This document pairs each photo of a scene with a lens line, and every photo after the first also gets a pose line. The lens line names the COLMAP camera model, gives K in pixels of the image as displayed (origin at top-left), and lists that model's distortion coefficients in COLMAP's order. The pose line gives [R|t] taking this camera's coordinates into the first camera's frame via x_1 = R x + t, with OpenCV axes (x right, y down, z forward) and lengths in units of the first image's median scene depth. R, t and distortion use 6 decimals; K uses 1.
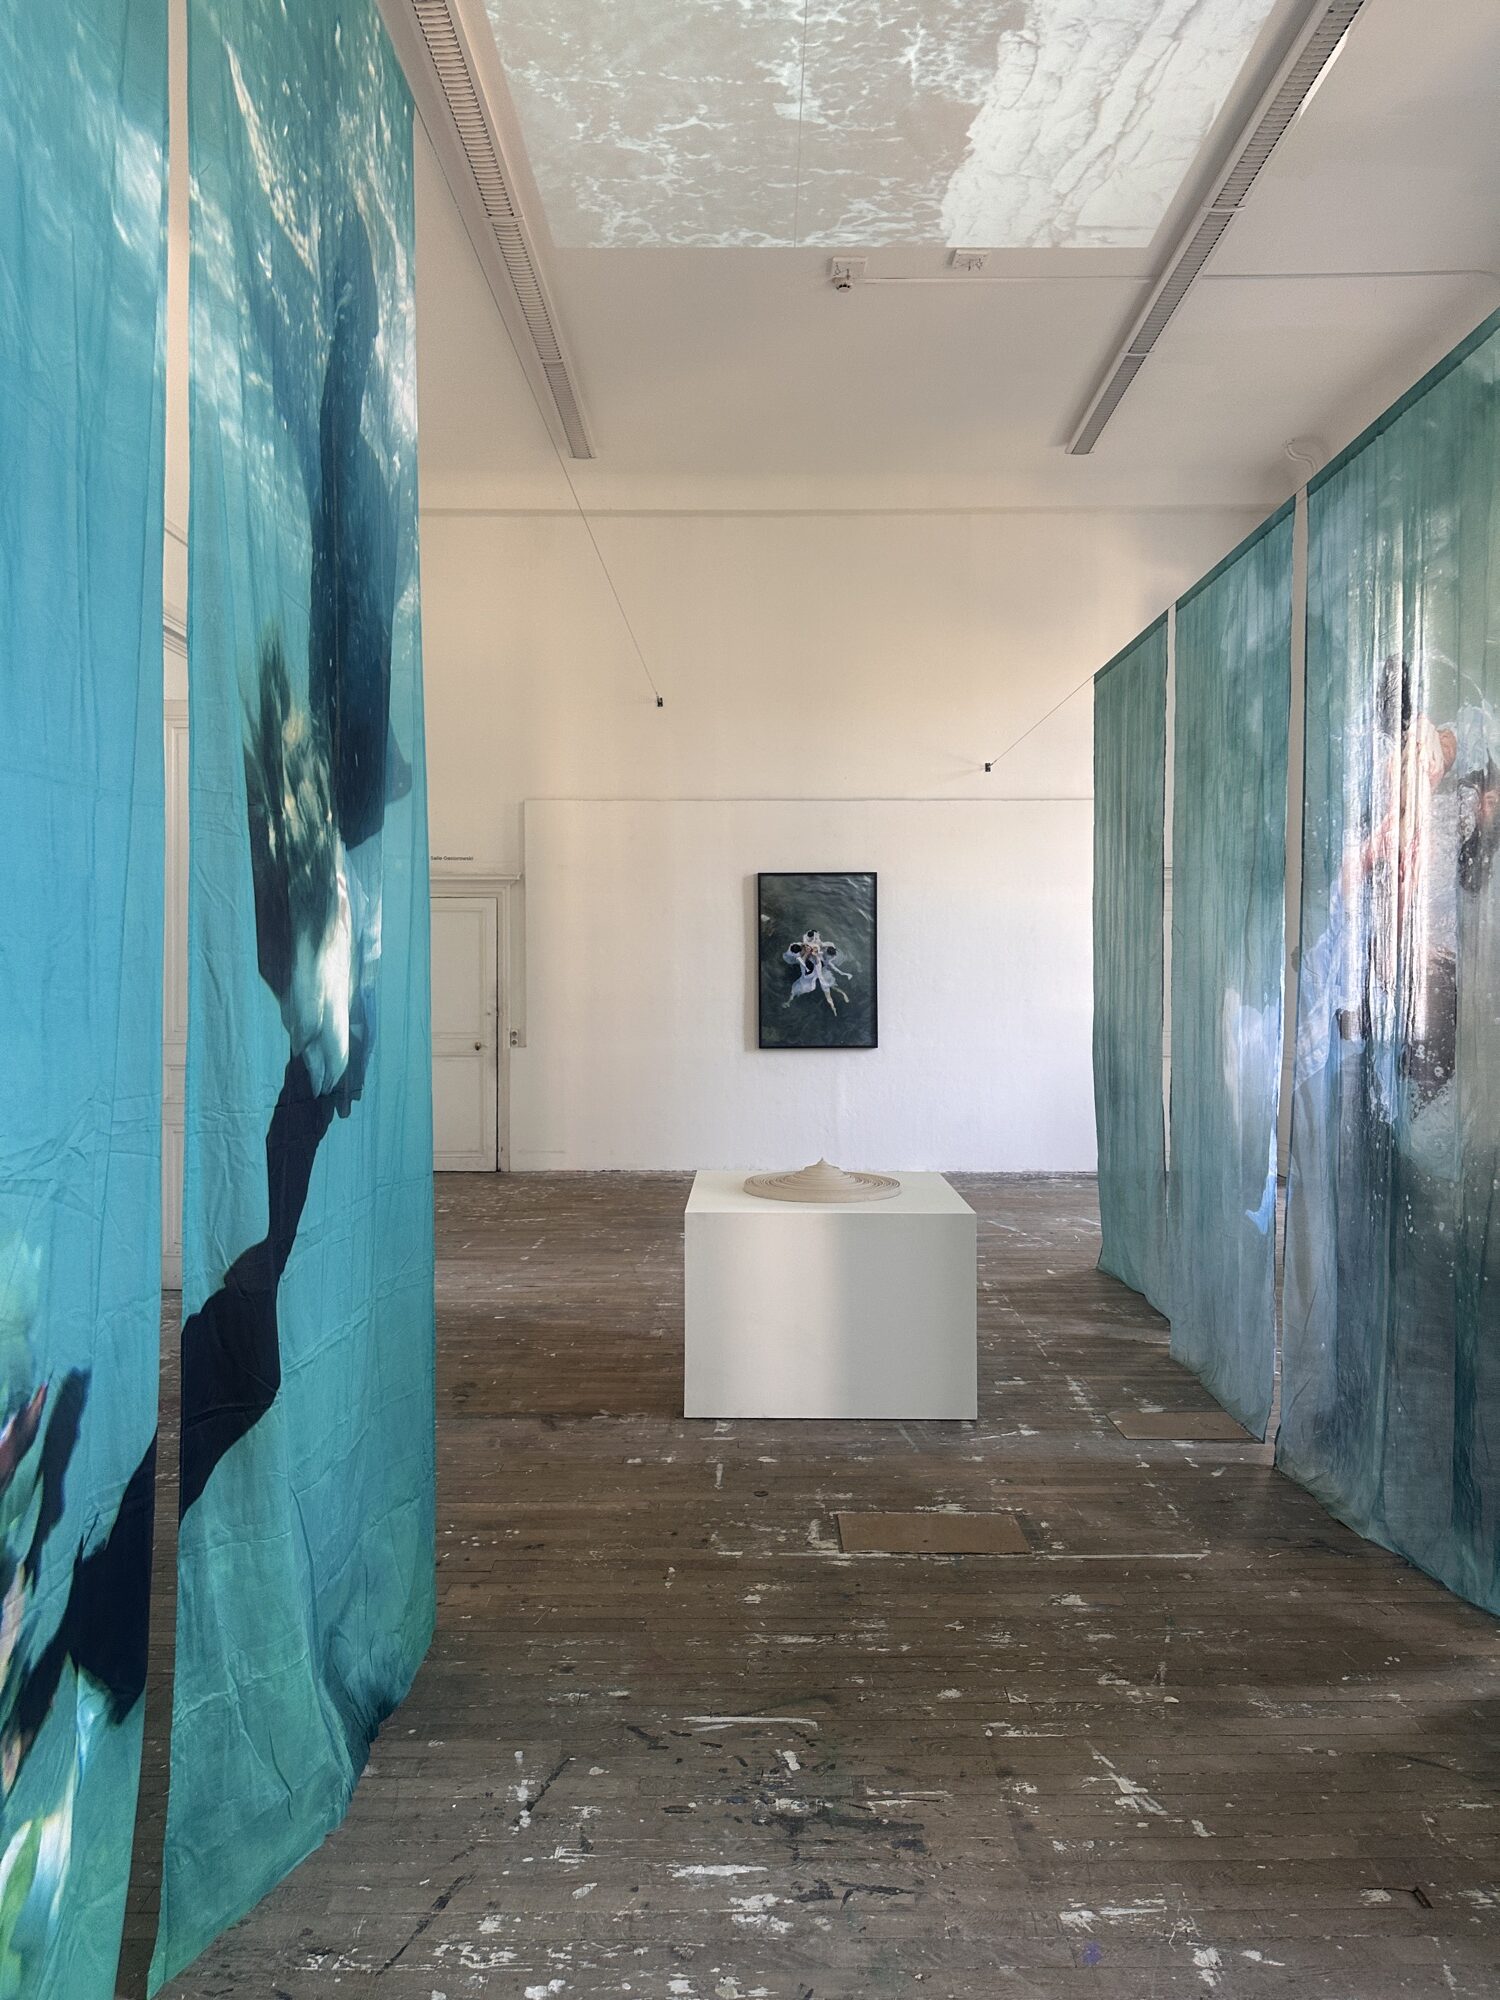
lens RADIAL K [[1395.3, 0, 750.0], [0, 1395.3, 1000.0], [0, 0, 1]] dist [0.065540, -0.078311]
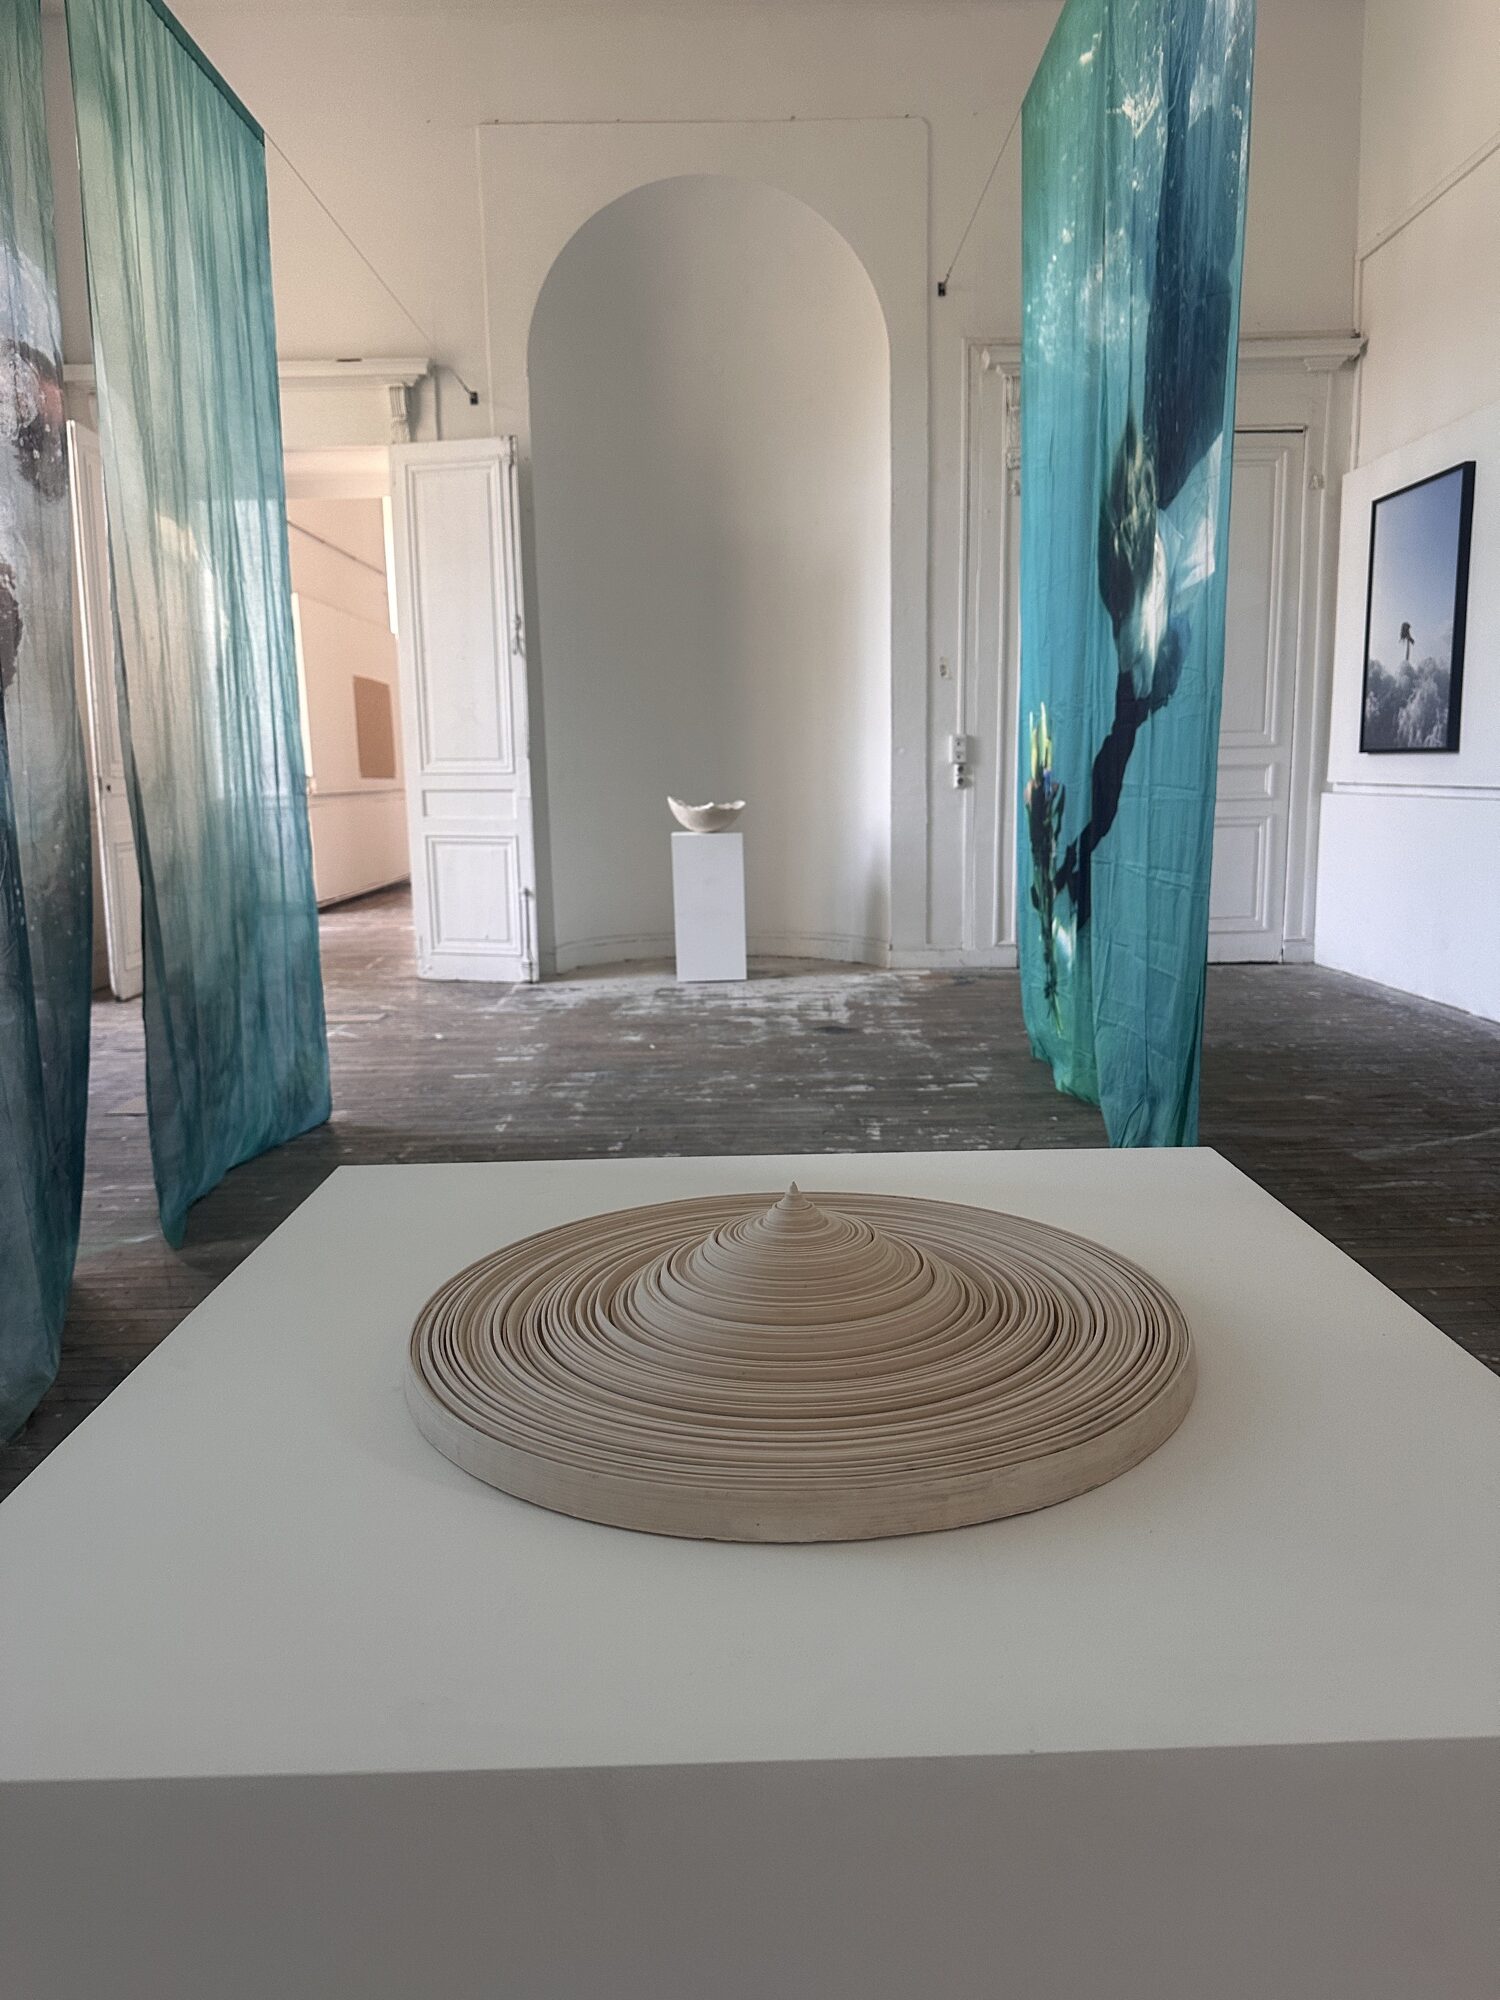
lens RADIAL K [[1392.7, 0, 779.7], [0, 1392.7, 1009.9], [0, 0, 1]] dist [0.086933, -0.170464]
pose [[-0.999348, 0.023585, -0.027351, 0.082850], [0.018059, 0.982176, 0.187095, 0.071442], [0.031277, 0.186479, -0.981961, 1.693874]]
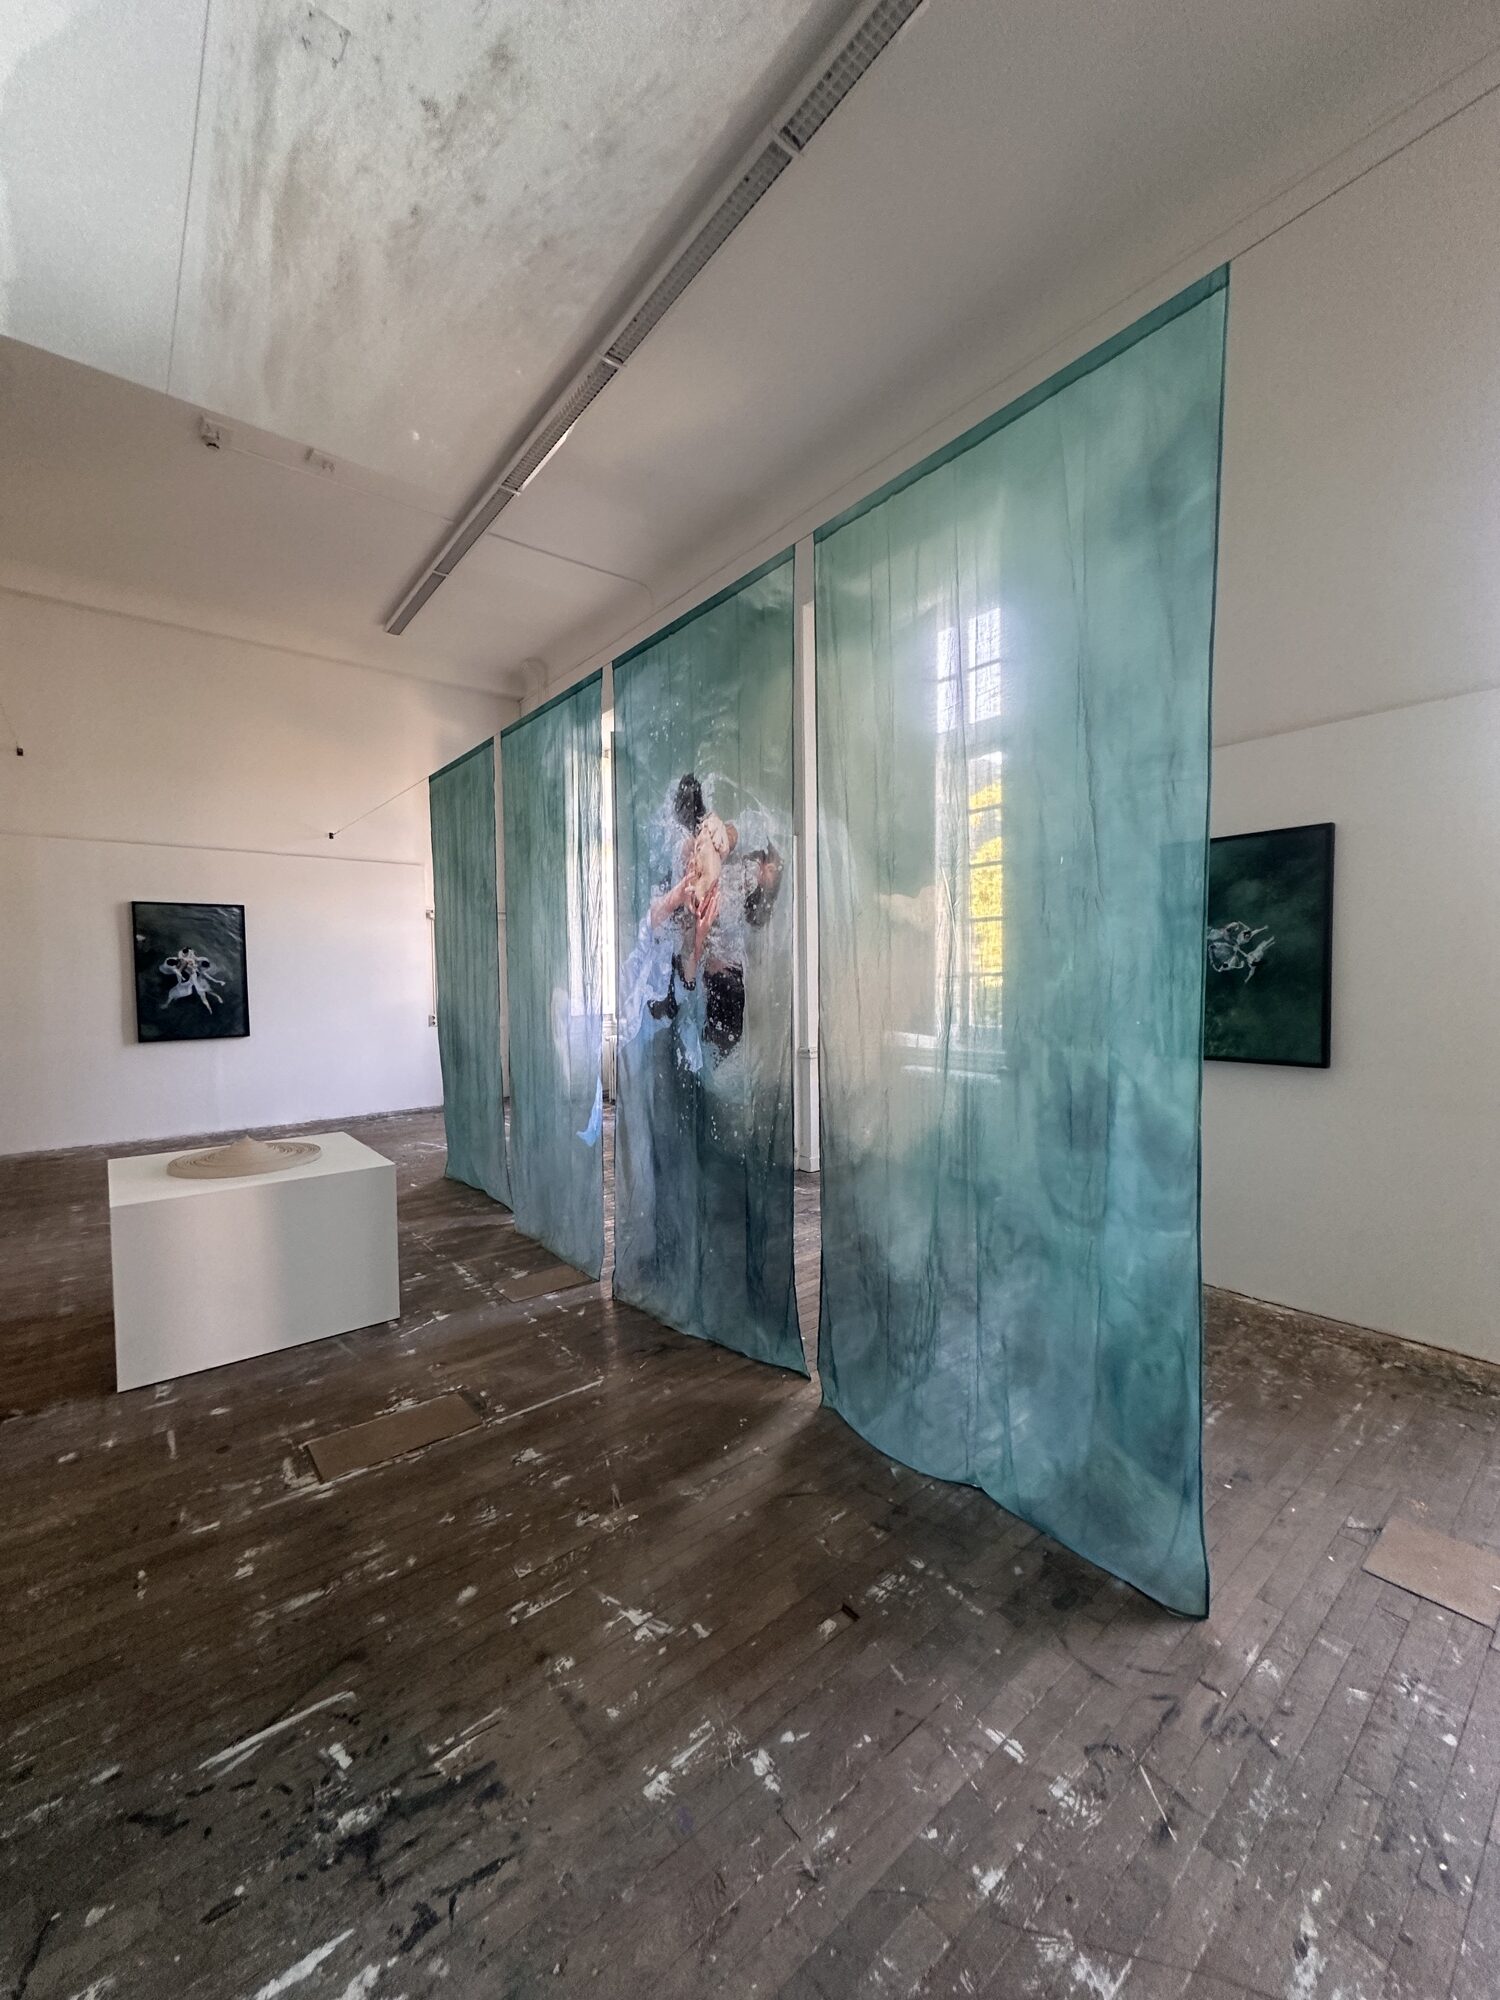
lens RADIAL K [[797.2, 0, 748.6], [0, 797.2, 1002.3], [0, 0, 1]] dist [-0.000627, 0.000286]
pose [[0.772349, -0.031859, 0.634399, -0.066246], [0.024121, 0.999492, 0.020828, -0.007436], [-0.634740, -0.000784, 0.772725, 0.269920]]
